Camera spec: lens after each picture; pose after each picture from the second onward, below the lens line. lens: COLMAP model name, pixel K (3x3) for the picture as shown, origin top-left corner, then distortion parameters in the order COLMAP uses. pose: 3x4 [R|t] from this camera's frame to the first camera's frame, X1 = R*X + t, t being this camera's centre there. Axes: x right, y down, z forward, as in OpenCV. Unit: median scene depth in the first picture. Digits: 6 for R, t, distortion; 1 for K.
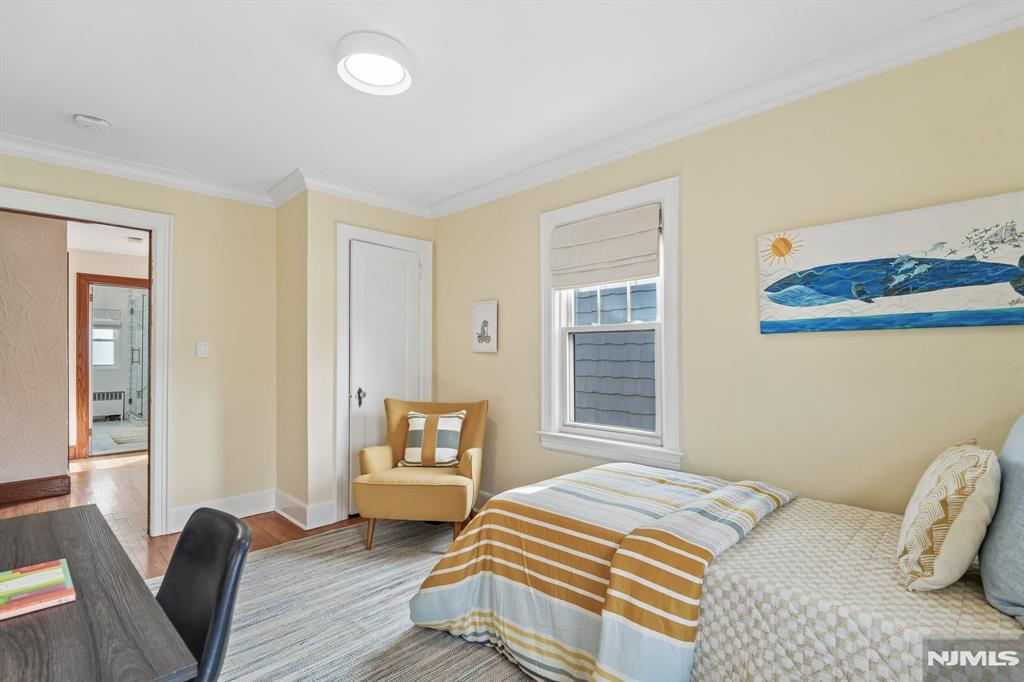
lens RADIAL K [[480.6, 0, 514.1], [0, 480.6, 342.9], [0, 0, 1]] dist [0.004594, -0.004231]
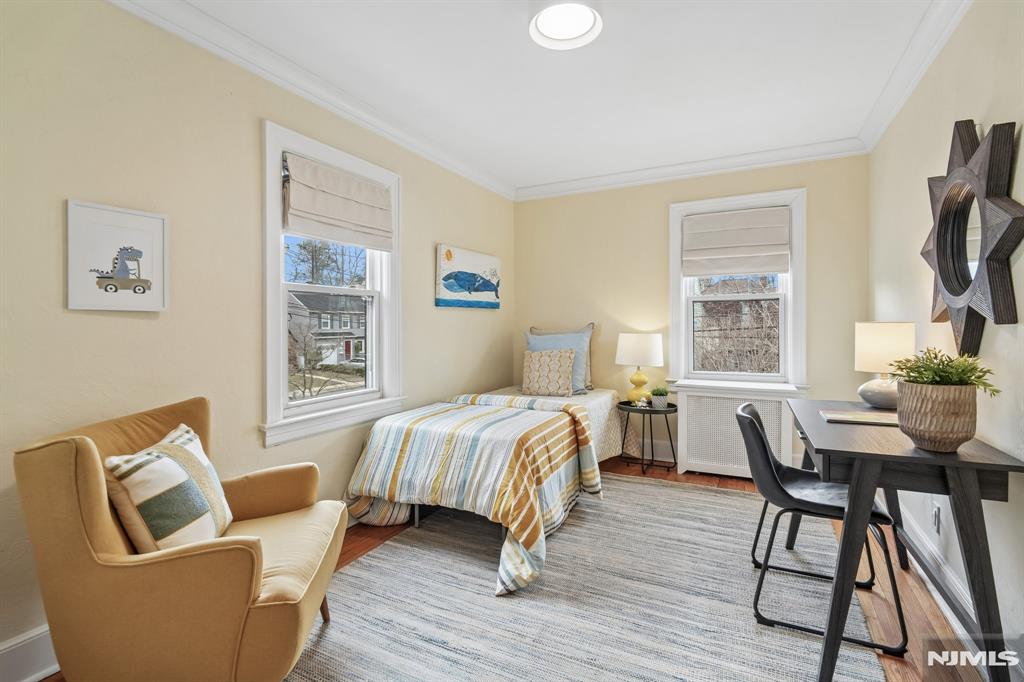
lens RADIAL K [[480.6, 0, 512.2], [0, 480.6, 336.4], [0, 0, 1]] dist [0.004594, -0.004231]
pose [[-0.308056, -0.020080, 0.951156, -1.130571], [-0.015597, 0.999749, 0.016055, 0.053431], [-0.951241, -0.009889, -0.308292, 1.341860]]
